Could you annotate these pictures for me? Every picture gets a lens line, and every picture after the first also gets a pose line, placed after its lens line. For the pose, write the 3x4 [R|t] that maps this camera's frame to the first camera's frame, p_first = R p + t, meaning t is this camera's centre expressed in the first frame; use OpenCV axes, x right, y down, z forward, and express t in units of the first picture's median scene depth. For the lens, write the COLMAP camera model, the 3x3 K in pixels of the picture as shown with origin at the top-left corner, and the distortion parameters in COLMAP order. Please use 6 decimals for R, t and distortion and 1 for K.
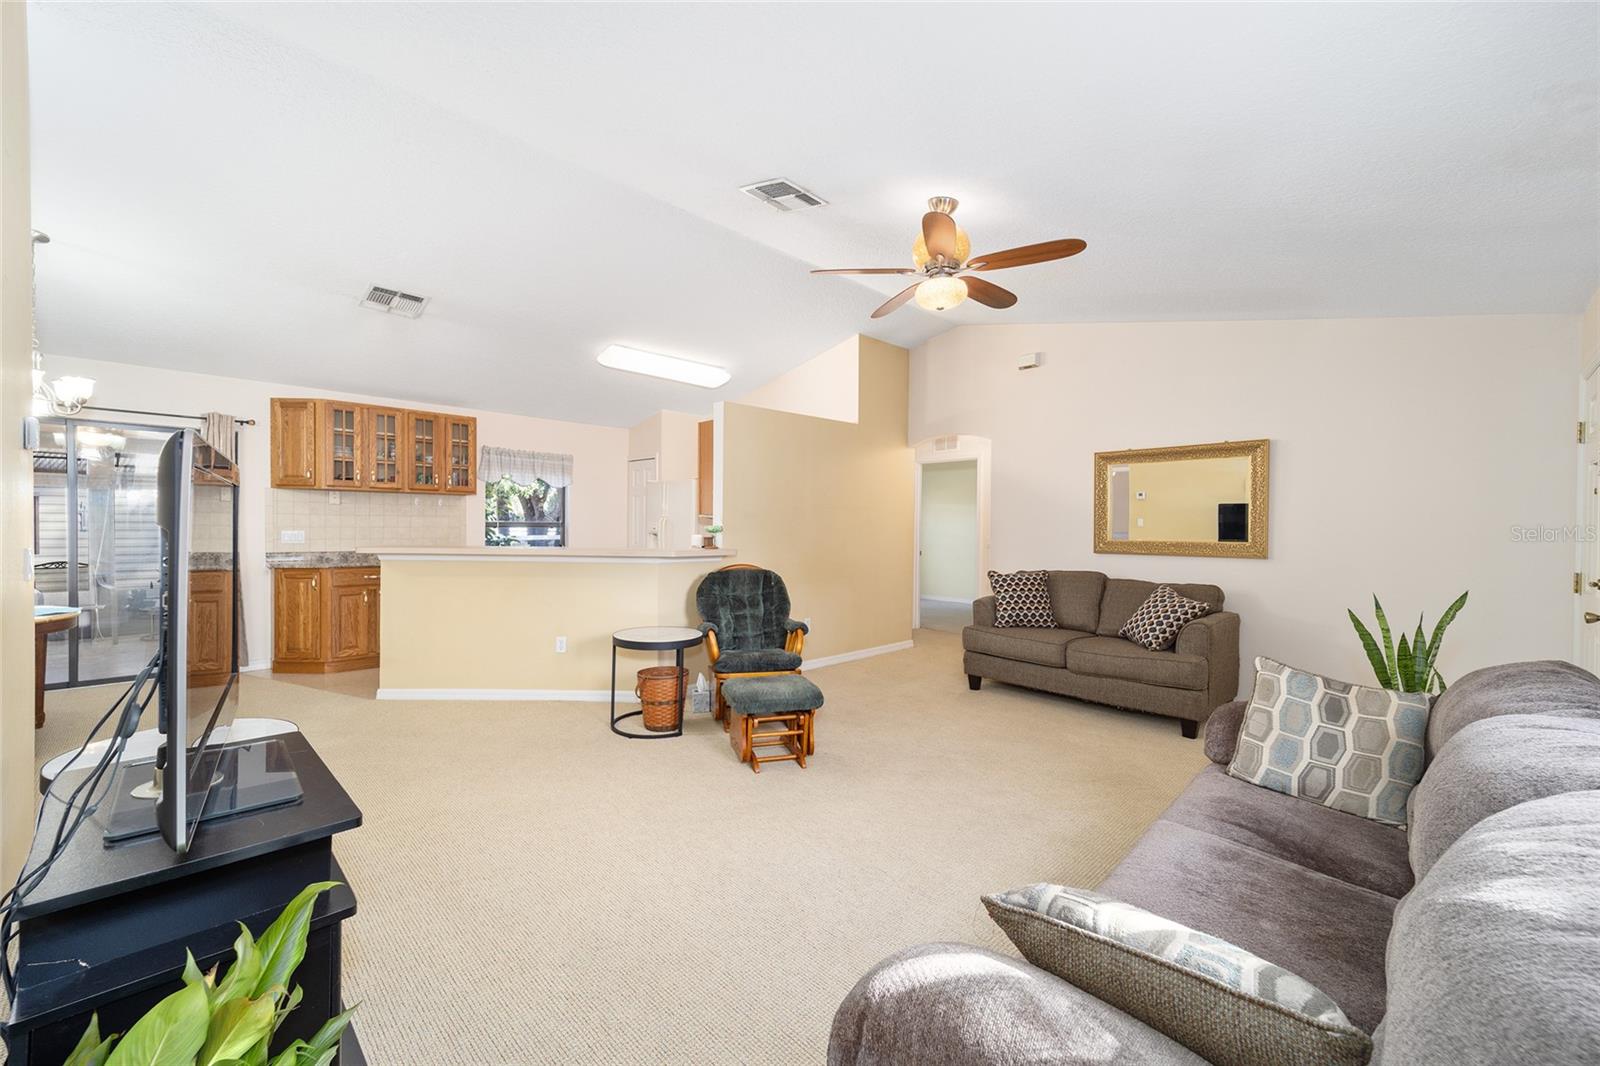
lens RADIAL K [[650.5, 0, 800.0], [0, 650.5, 533.0], [0, 0, 1]] dist [0.027682, -0.005730]
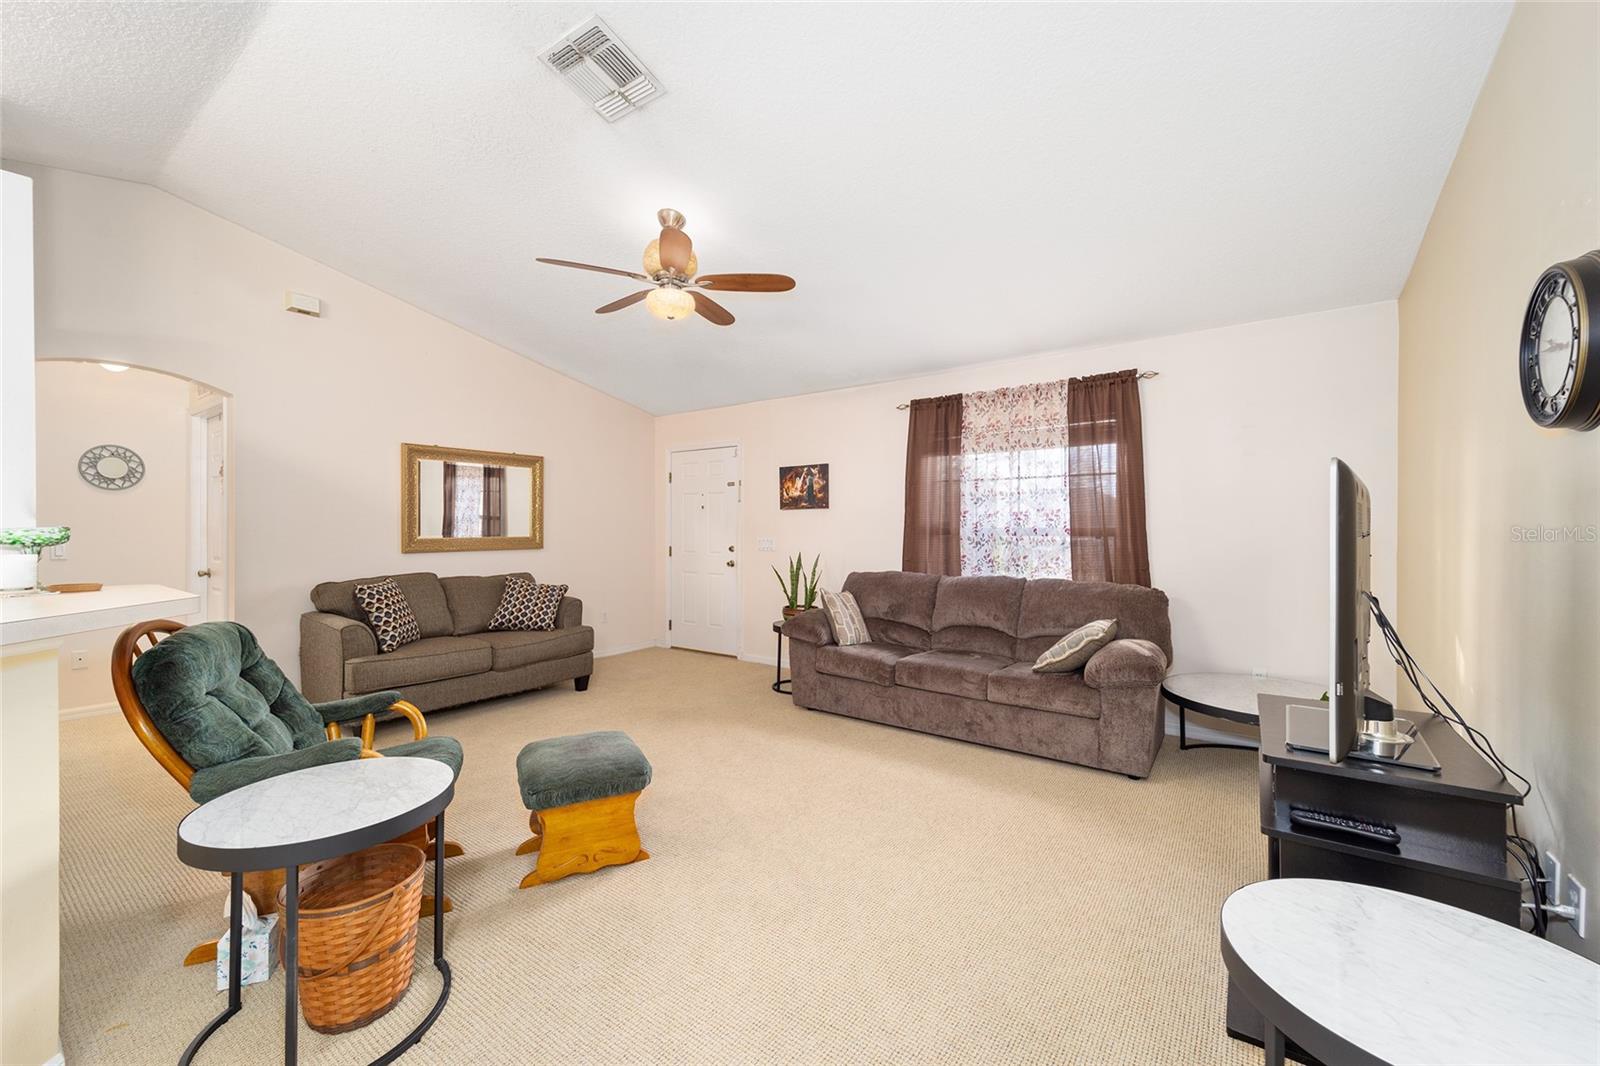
lens RADIAL K [[626.7, 0, 795.1], [0, 626.7, 534.4], [0, 0, 1]] dist [0.033573, -0.012351]
pose [[-0.170082, -0.022357, 0.985176, -0.471790], [0.005756, 0.999703, 0.023680, -0.012214], [-0.985413, 0.009698, -0.169903, 0.562027]]
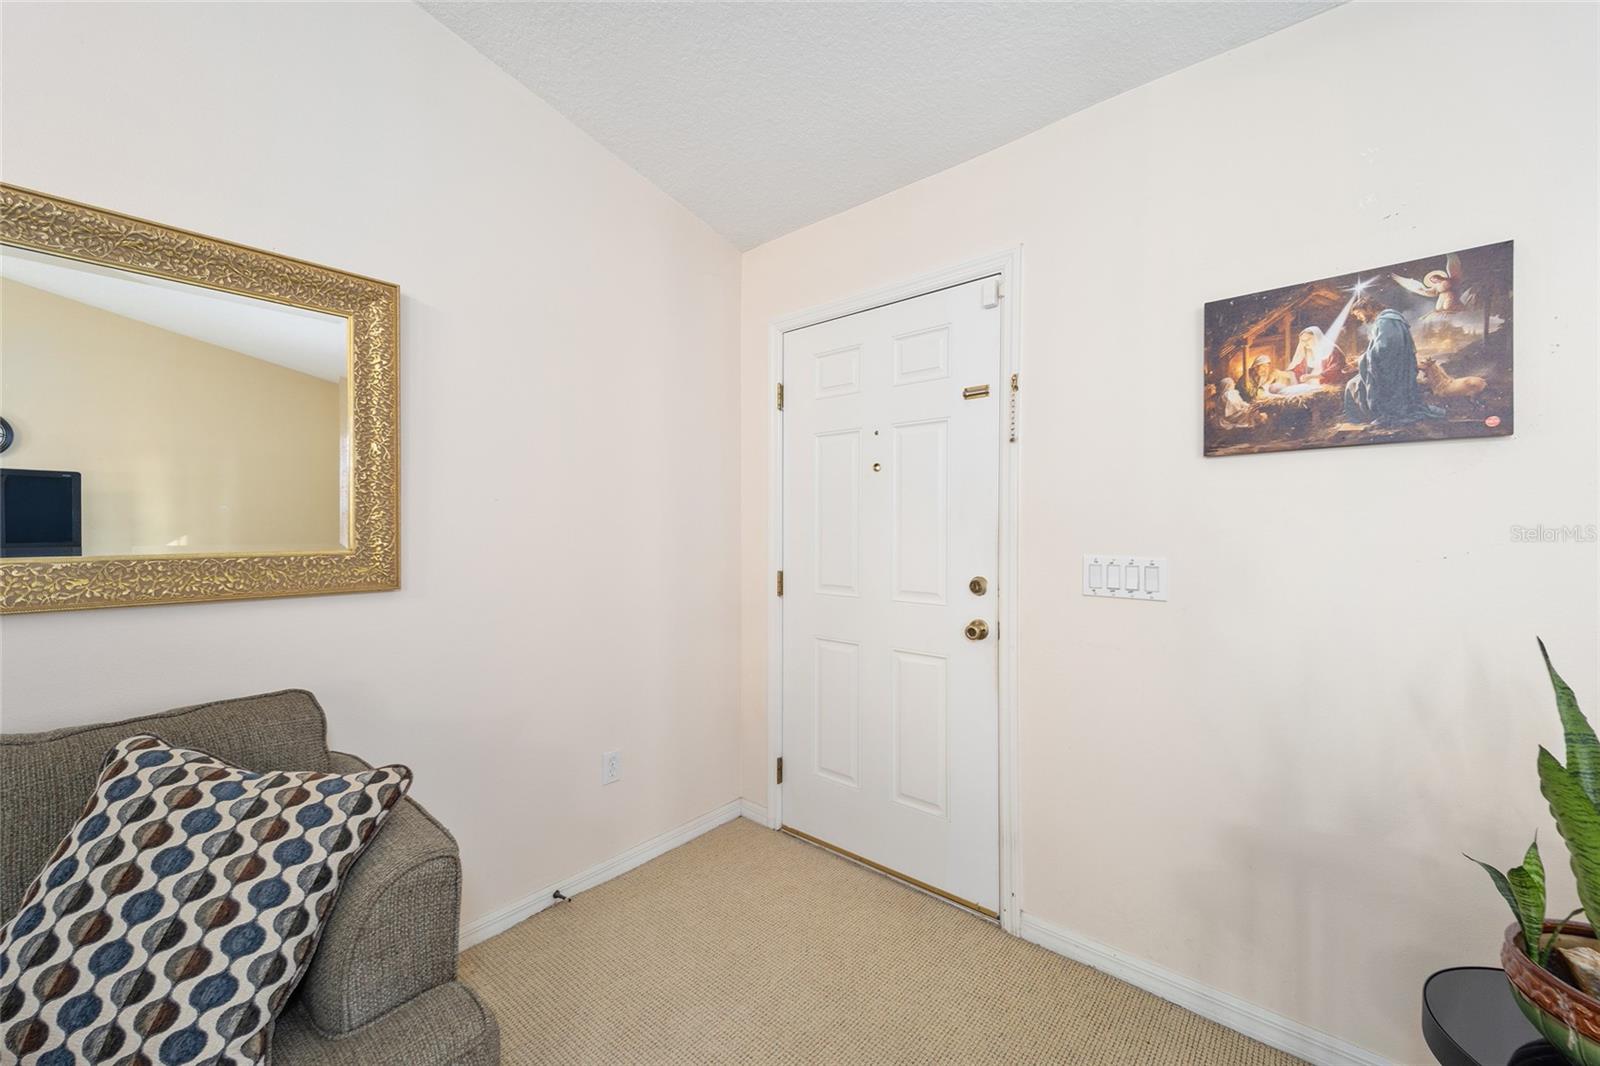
lens RADIAL K [[626.7, 0, 795.1], [0, 626.7, 534.4], [0, 0, 1]] dist [0.033573, -0.012351]
pose [[-0.090893, -0.020064, 0.995659, 0.239973], [0.006522, 0.999764, 0.020742, -0.000465], [-0.995839, 0.008379, -0.090740, 0.622045]]
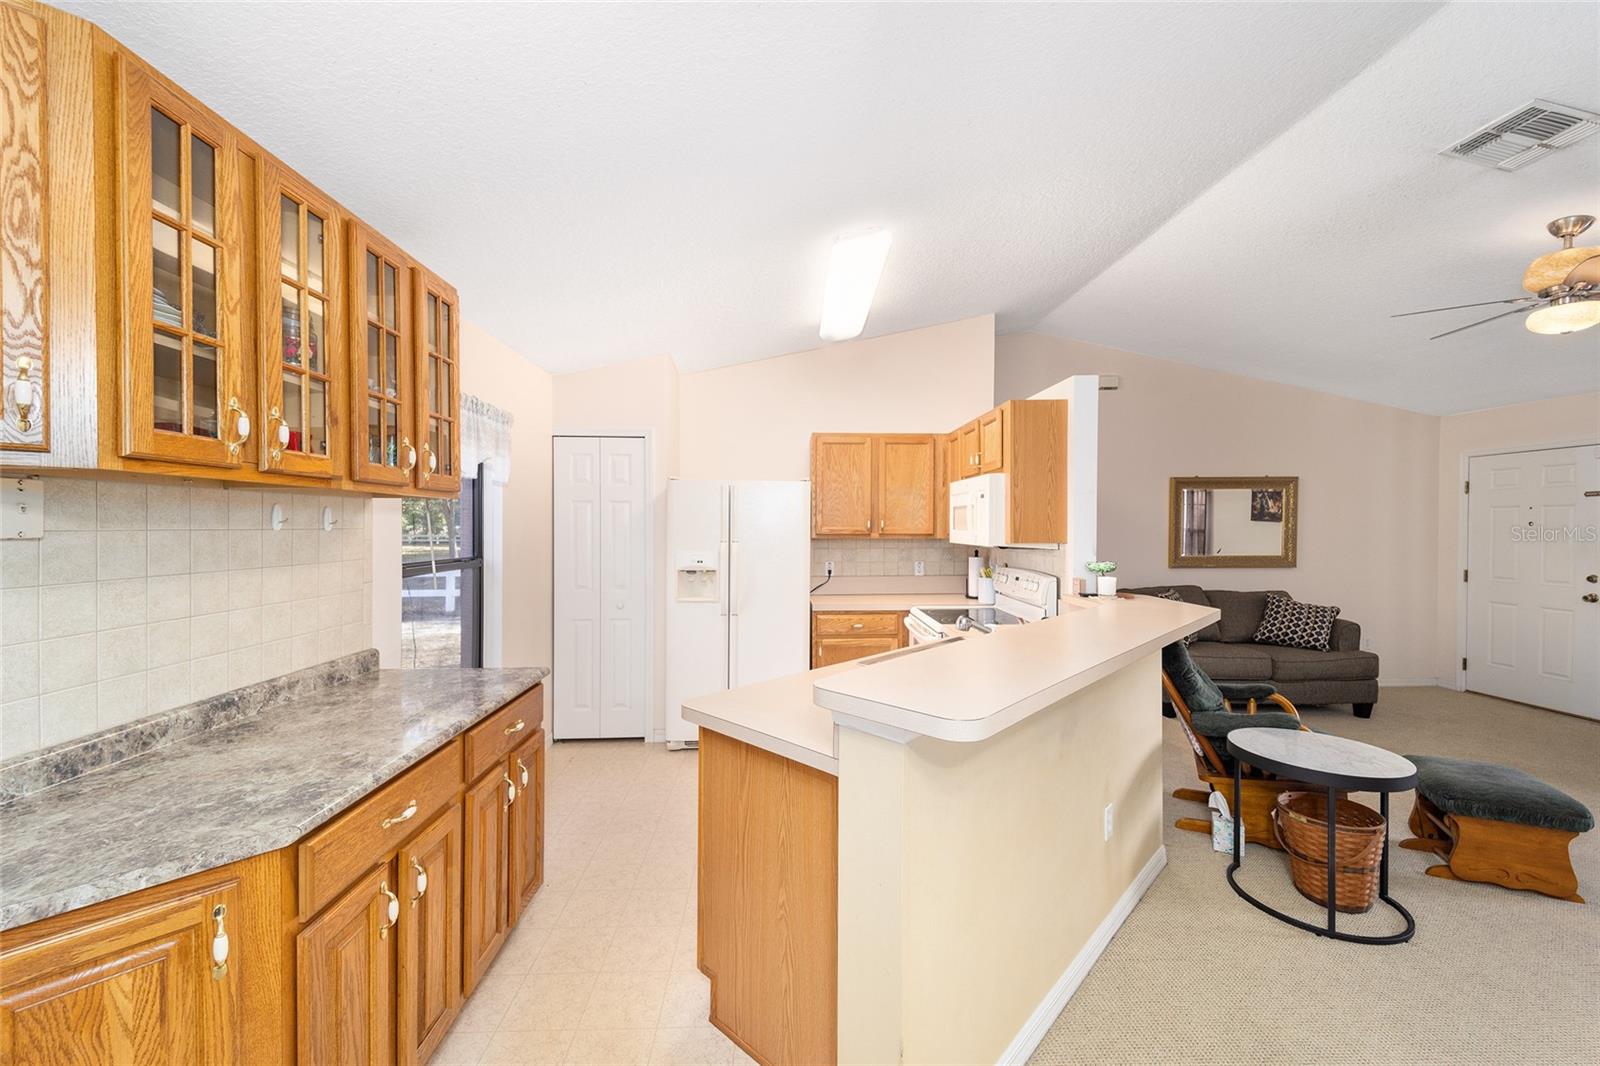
lens RADIAL K [[626.7, 0, 795.1], [0, 626.7, 534.4], [0, 0, 1]] dist [0.033573, -0.012351]
pose [[0.673350, -0.019204, 0.739074, -0.708900], [0.013849, 0.999815, 0.013362, -0.045382], [-0.739194, 0.001238, 0.673492, 0.689392]]
